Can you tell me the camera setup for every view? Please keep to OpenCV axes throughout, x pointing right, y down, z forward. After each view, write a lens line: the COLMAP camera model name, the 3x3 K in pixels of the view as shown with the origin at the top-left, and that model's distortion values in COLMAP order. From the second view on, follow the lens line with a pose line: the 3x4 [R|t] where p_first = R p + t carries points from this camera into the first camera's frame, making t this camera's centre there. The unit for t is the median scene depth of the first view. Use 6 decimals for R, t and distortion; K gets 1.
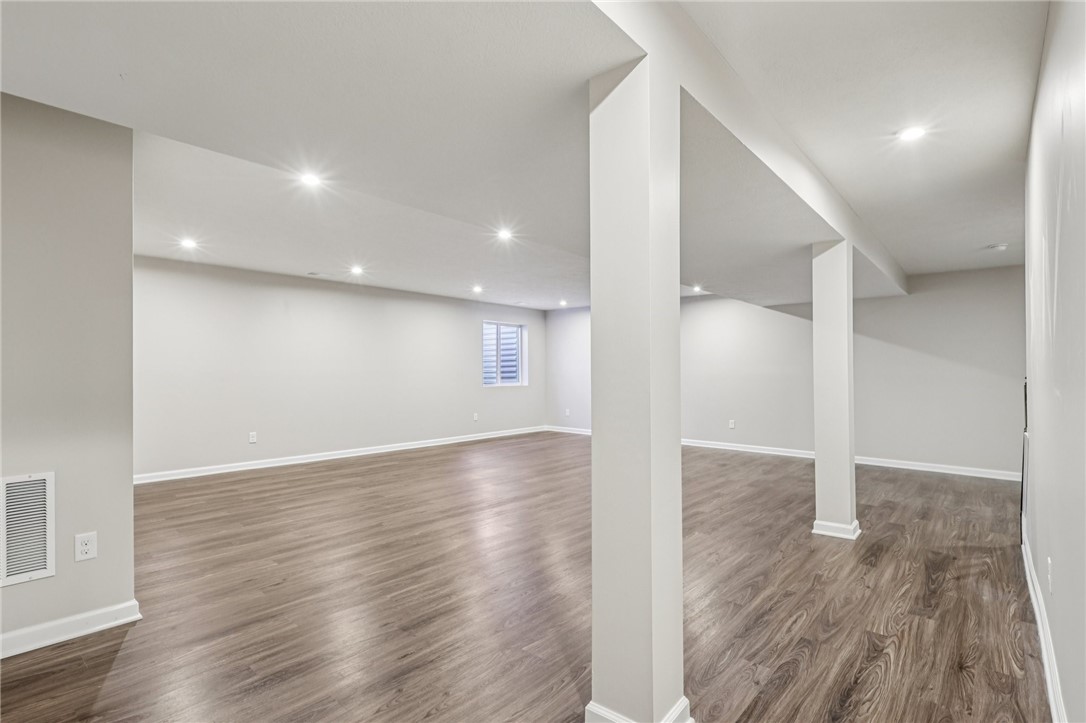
lens RADIAL K [[533.7, 0, 543.0], [0, 533.7, 361.5], [0, 0, 1]] dist [0.000645, 0.000013]
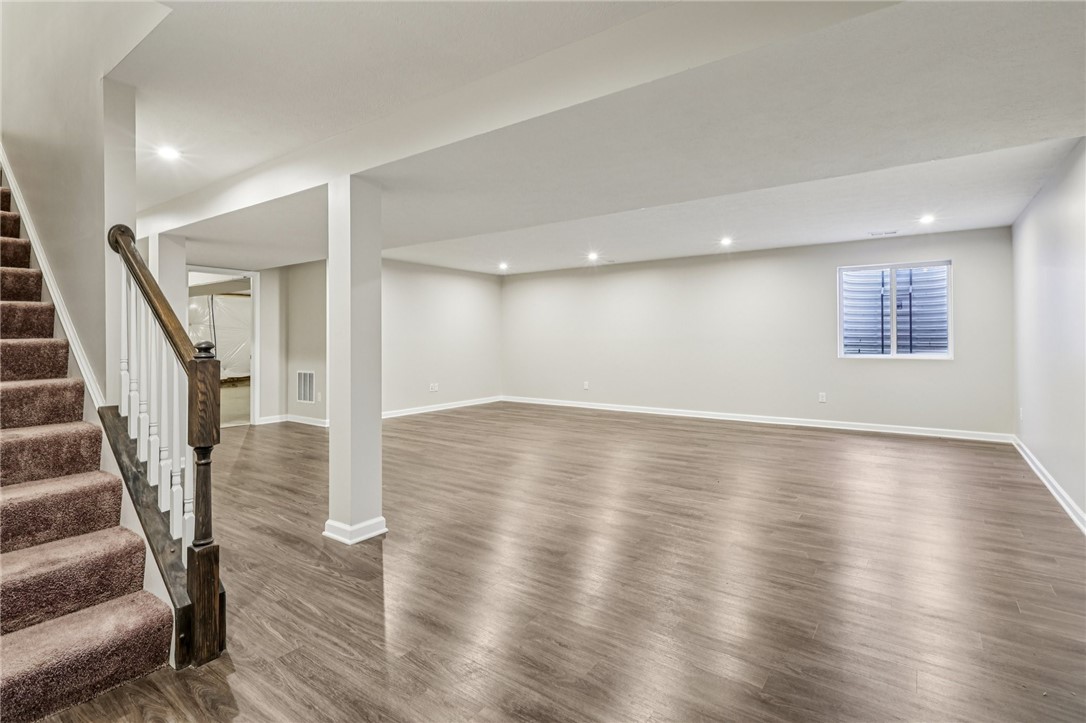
lens RADIAL K [[524.2, 0, 540.4], [0, 524.2, 345.1], [0, 0, 1]] dist [0.001316, 0.000479]
pose [[0.083667, 0.001037, -0.996493, 0.687555], [0.024086, 0.999705, 0.003062, 0.020050], [0.996203, -0.024257, 0.083617, 0.611494]]
